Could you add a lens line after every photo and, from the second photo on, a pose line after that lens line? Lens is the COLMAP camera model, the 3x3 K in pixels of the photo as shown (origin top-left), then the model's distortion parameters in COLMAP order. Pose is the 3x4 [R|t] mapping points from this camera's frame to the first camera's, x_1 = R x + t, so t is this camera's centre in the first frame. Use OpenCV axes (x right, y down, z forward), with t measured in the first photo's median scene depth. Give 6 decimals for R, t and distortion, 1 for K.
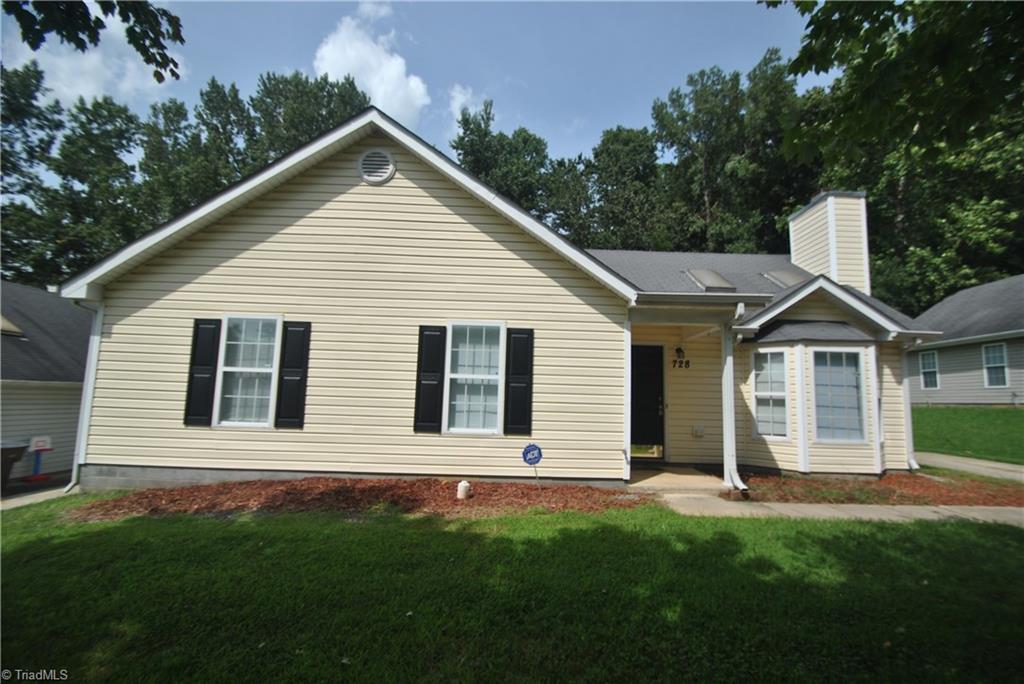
lens RADIAL K [[455.2, 0, 512.4], [0, 455.2, 344.8], [0, 0, 1]] dist [0.003060, 0.000029]
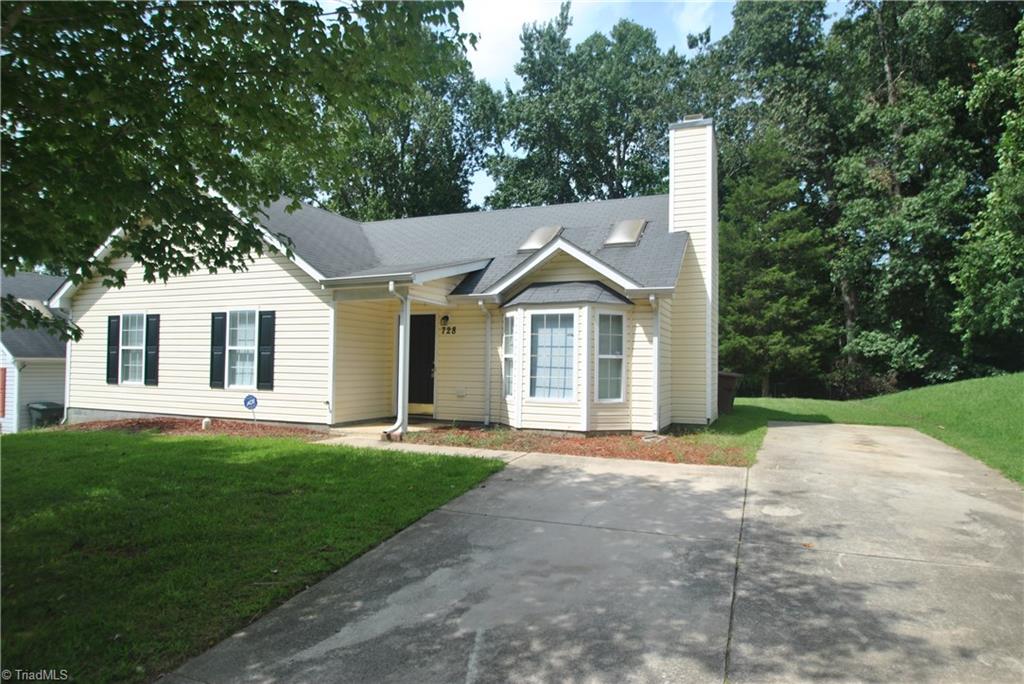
lens RADIAL K [[631.7, 0, 511.5], [0, 631.7, 340.1], [0, 0, 1]] dist [-0.006415, -0.001511]
pose [[0.911027, -0.033088, -0.411016, 1.426013], [0.056359, 0.997413, 0.044628, 0.007067], [0.408476, -0.063822, 0.910535, -0.392595]]
